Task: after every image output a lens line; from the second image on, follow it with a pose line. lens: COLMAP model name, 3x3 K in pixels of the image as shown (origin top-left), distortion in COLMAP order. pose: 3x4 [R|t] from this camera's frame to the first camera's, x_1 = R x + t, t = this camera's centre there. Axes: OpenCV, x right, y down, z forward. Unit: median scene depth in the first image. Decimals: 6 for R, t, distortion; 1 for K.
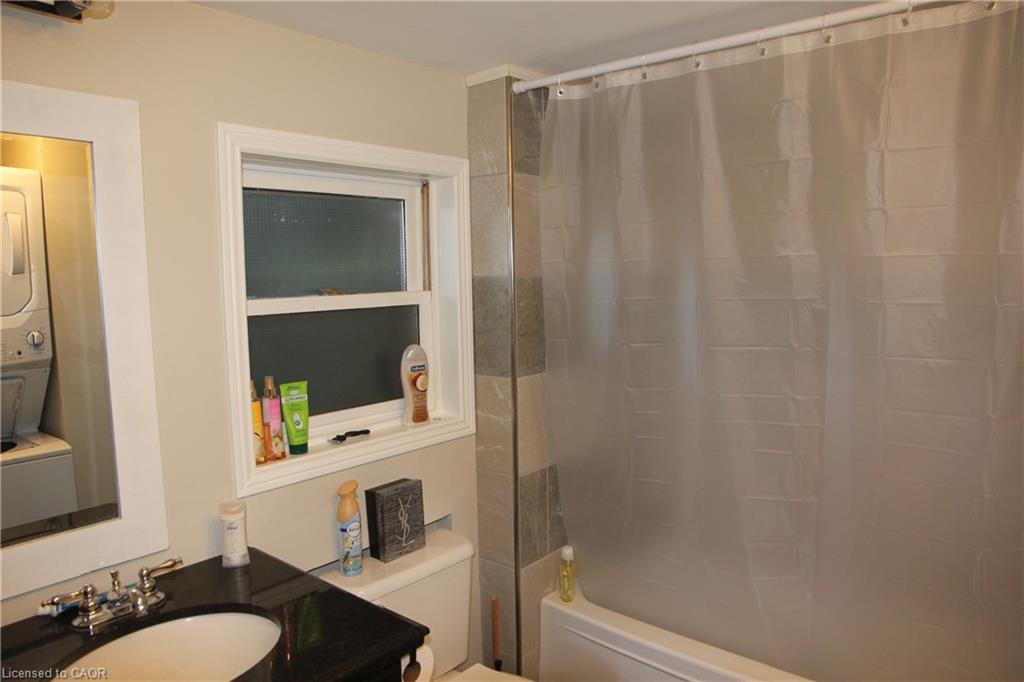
lens RADIAL K [[699.1, 0, 506.5], [0, 699.1, 345.1], [0, 0, 1]] dist [-0.105970, 0.060313]
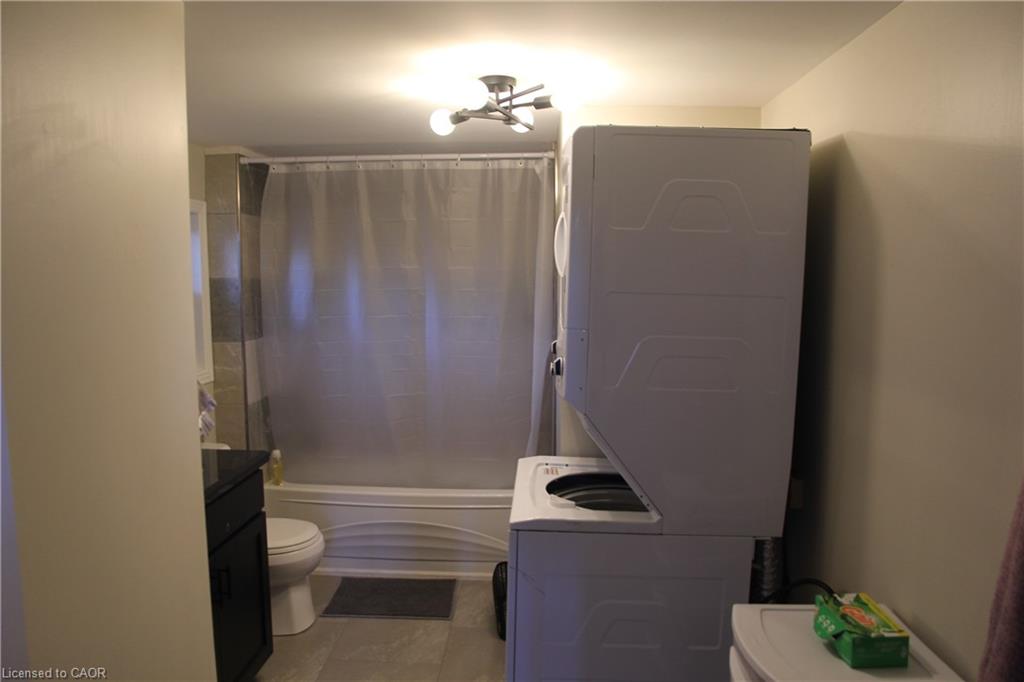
lens RADIAL K [[699.1, 0, 509.2], [0, 699.1, 342.4], [0, 0, 1]] dist [-0.105970, 0.060313]
pose [[0.812793, -0.039031, 0.581243, -0.441381], [0.048454, 0.998825, -0.000685, 0.084588], [-0.580534, 0.028720, 0.813730, -0.676947]]
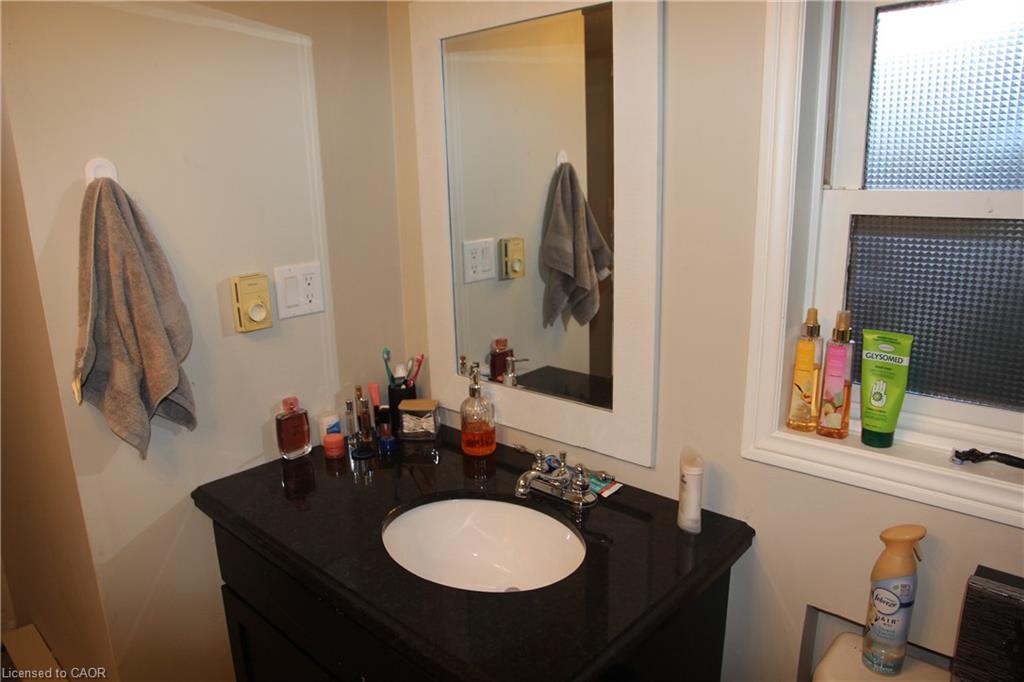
lens RADIAL K [[699.1, 0, 510.7], [0, 699.1, 346.6], [0, 0, 1]] dist [-0.105970, 0.060313]
pose [[-0.045145, 0.257656, -0.965181, 0.275862], [-0.087311, 0.961452, 0.260744, -0.057500], [0.995158, 0.096043, -0.020909, 0.648745]]
